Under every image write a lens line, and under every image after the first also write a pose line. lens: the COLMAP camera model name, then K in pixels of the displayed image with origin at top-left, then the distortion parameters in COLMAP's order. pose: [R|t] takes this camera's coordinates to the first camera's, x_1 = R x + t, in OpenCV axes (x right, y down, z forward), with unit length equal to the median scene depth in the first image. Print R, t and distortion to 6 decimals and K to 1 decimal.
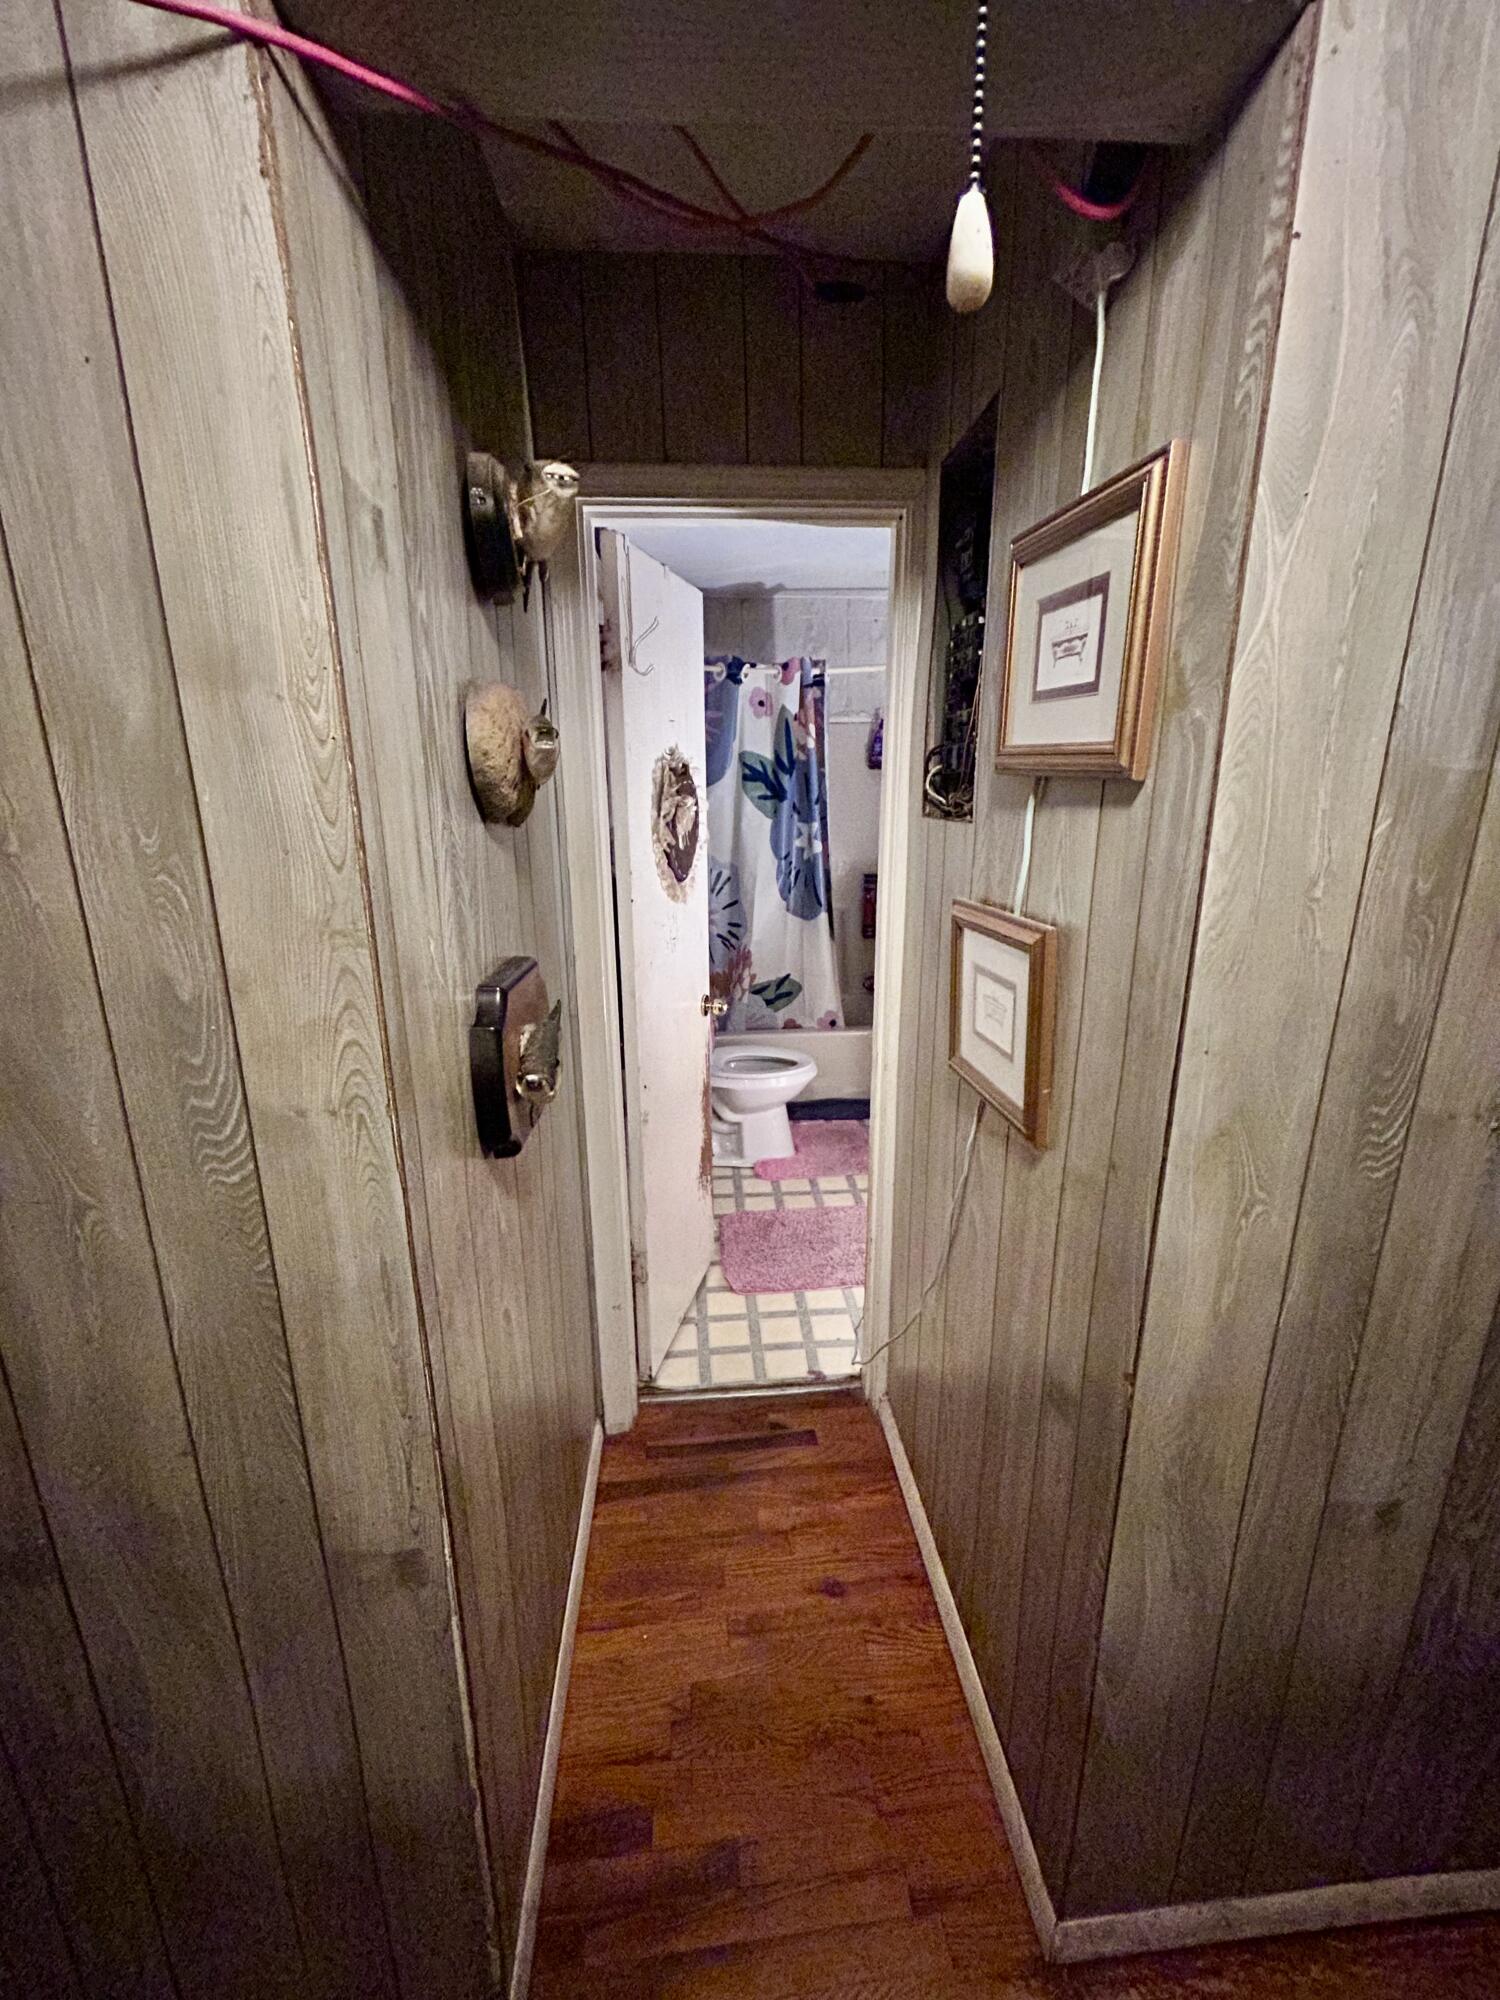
lens RADIAL K [[812.3, 0, 761.5], [0, 812.3, 993.5], [0, 0, 1]] dist [-0.002995, 0.001170]
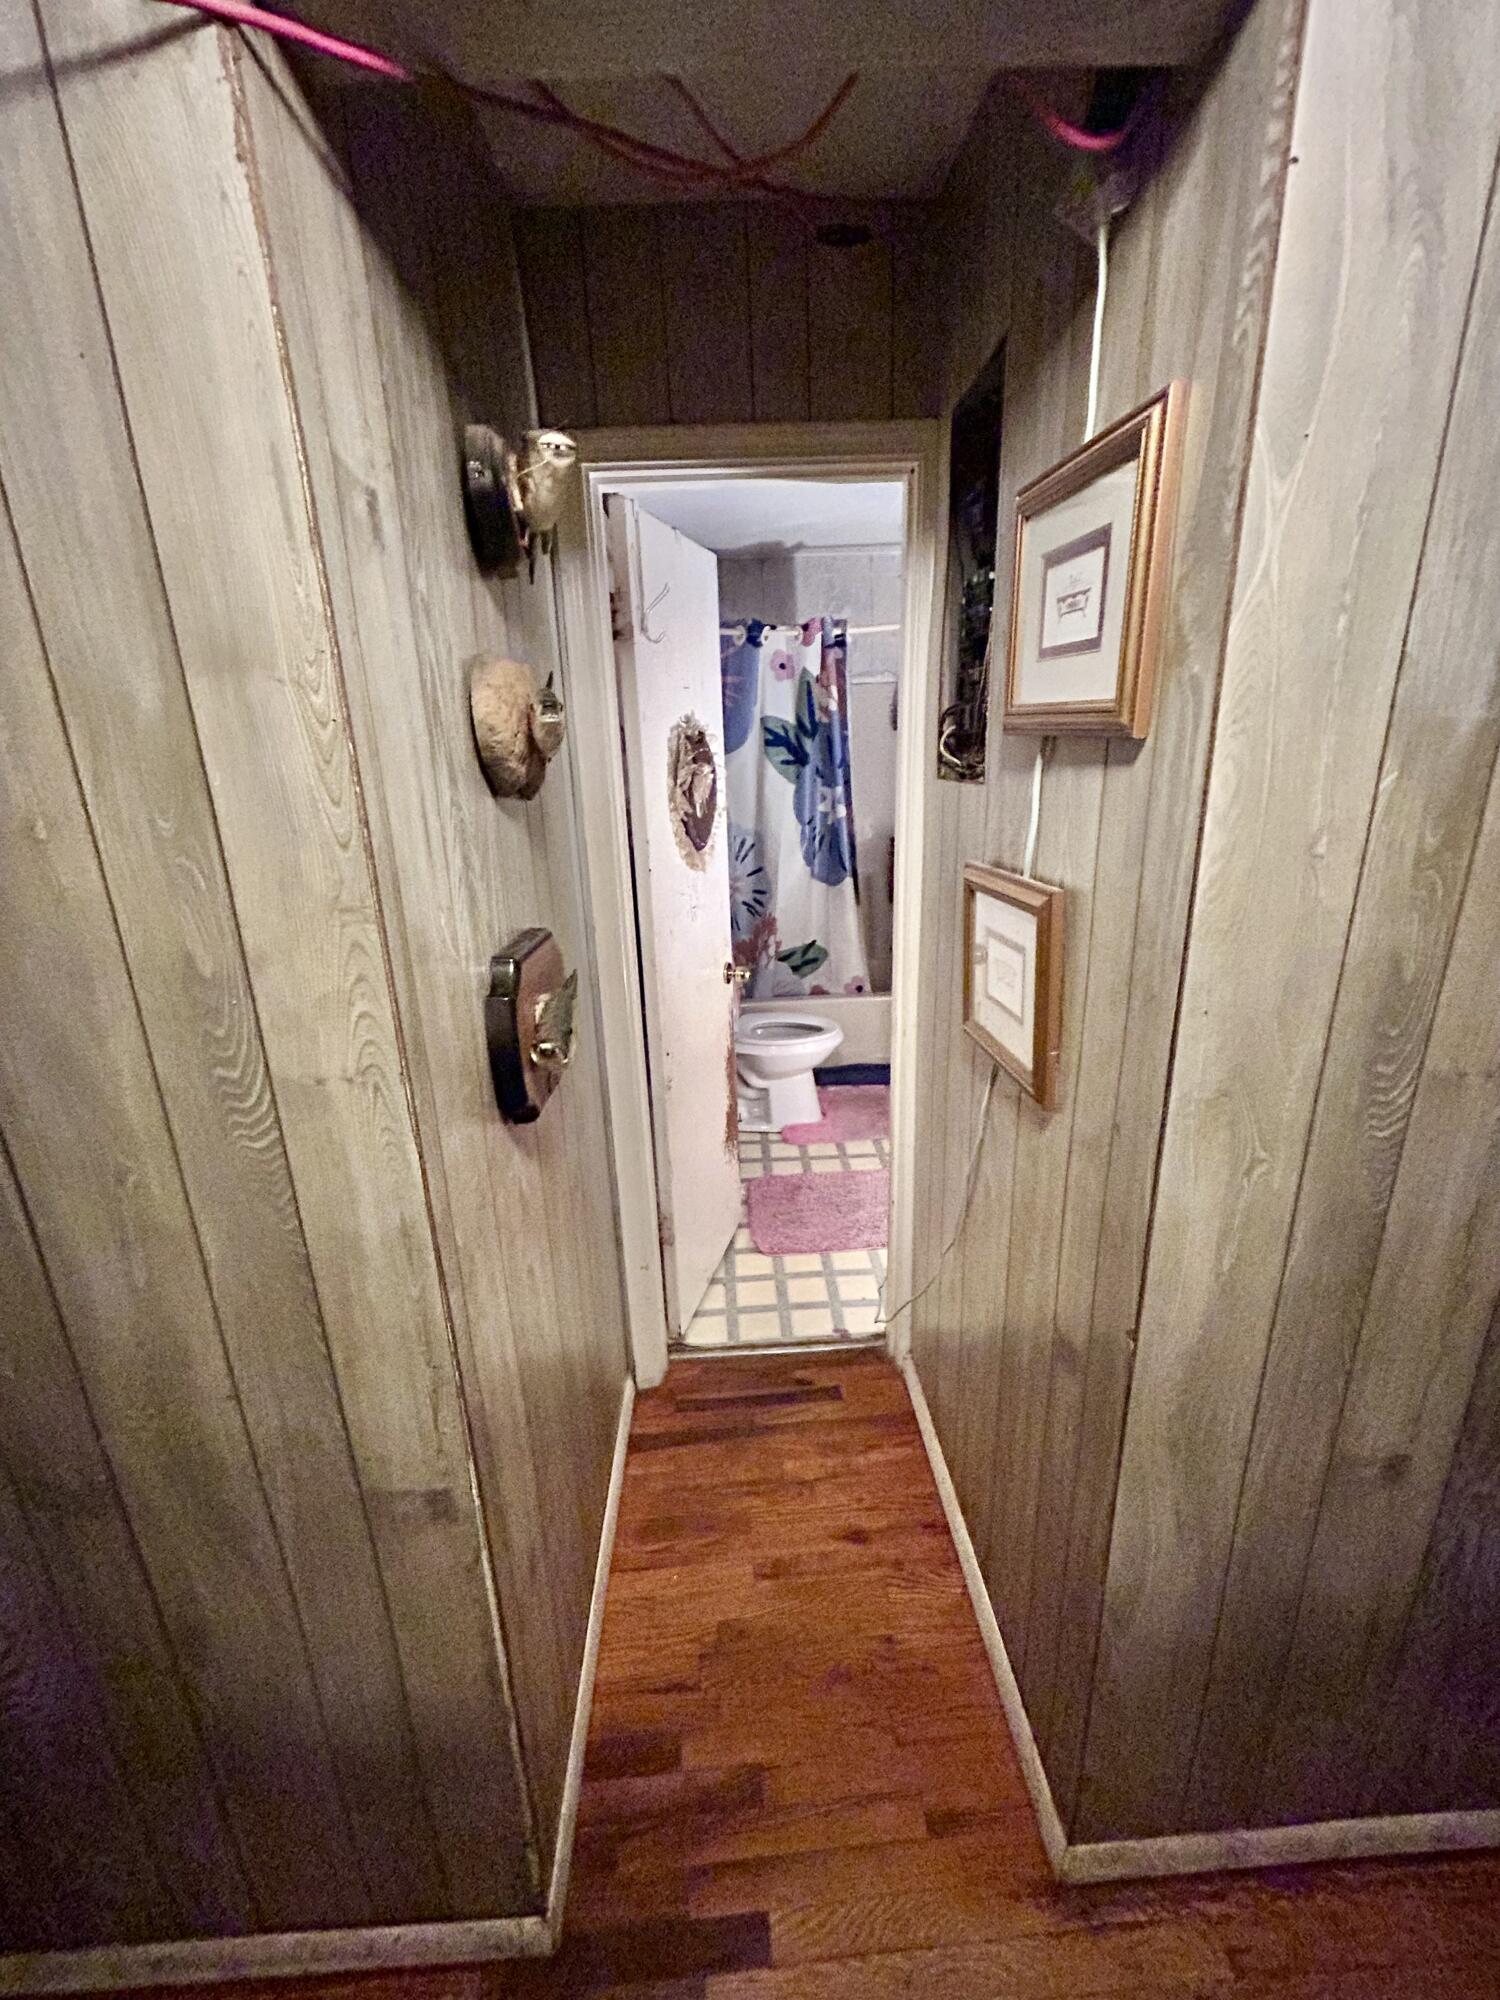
lens RADIAL K [[812.3, 0, 759.3], [0, 812.3, 994.0], [0, 0, 1]] dist [-0.002995, 0.001170]
pose [[0.998993, -0.014165, -0.042572, 0.008497], [0.015921, 0.999024, 0.041204, -0.000041], [0.041947, -0.041840, 0.998243, -0.003622]]
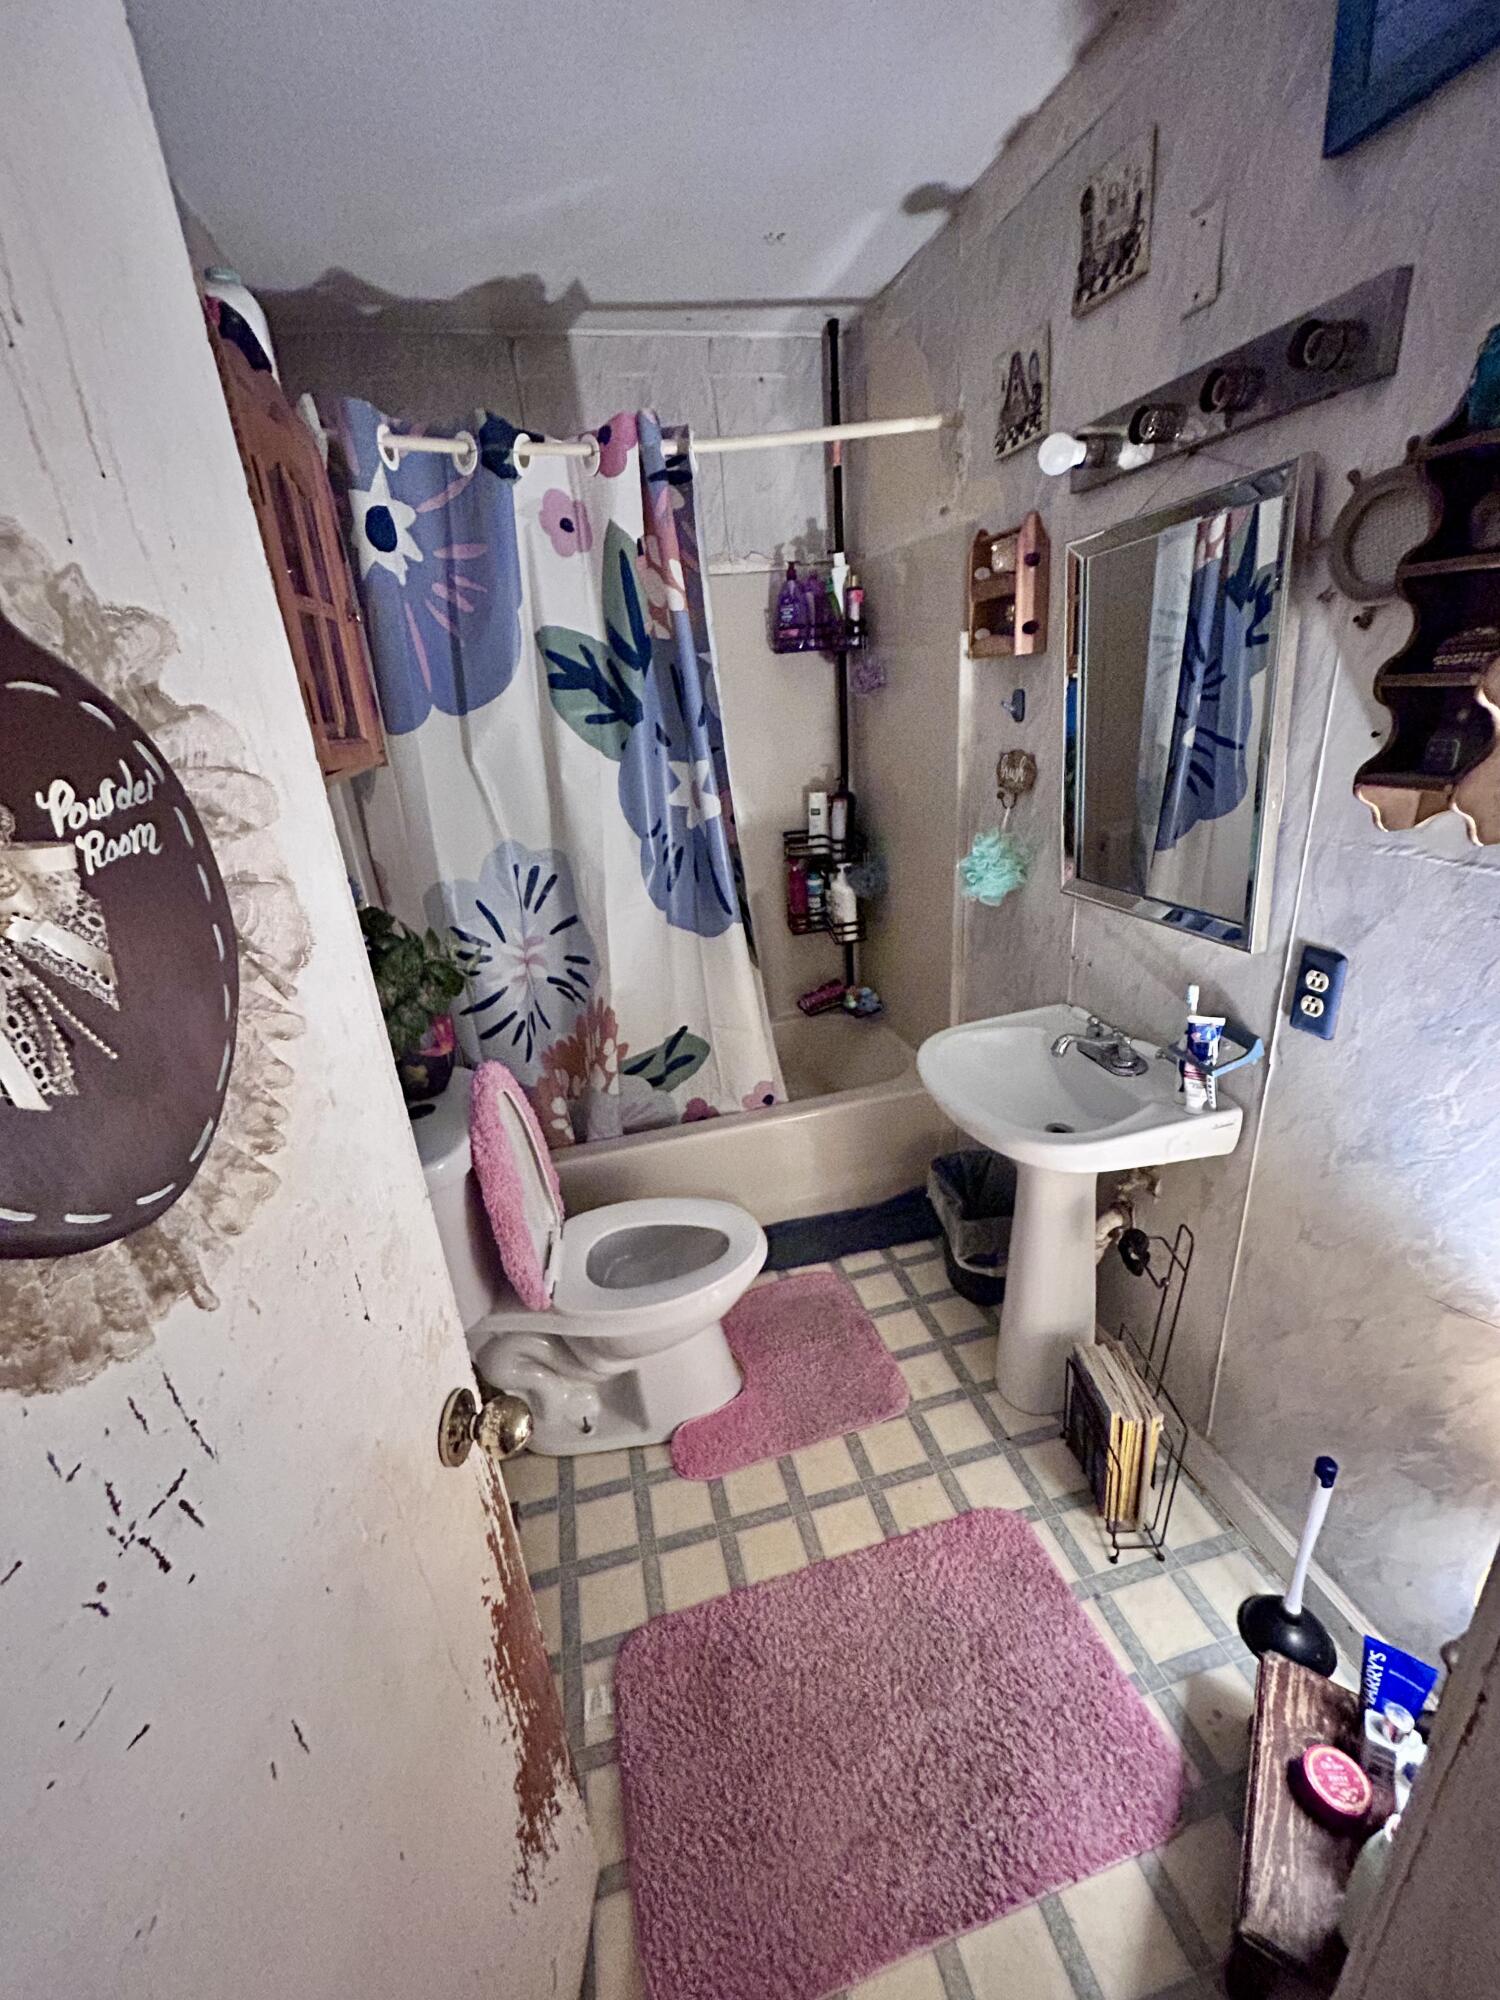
lens RADIAL K [[812.3, 0, 760.8], [0, 812.3, 989.8], [0, 0, 1]] dist [-0.002995, 0.001170]
pose [[0.982943, -0.124978, 0.134917, 0.014429], [0.111745, 0.988531, 0.101585, -0.118466], [-0.146066, -0.084776, 0.985636, 0.487198]]
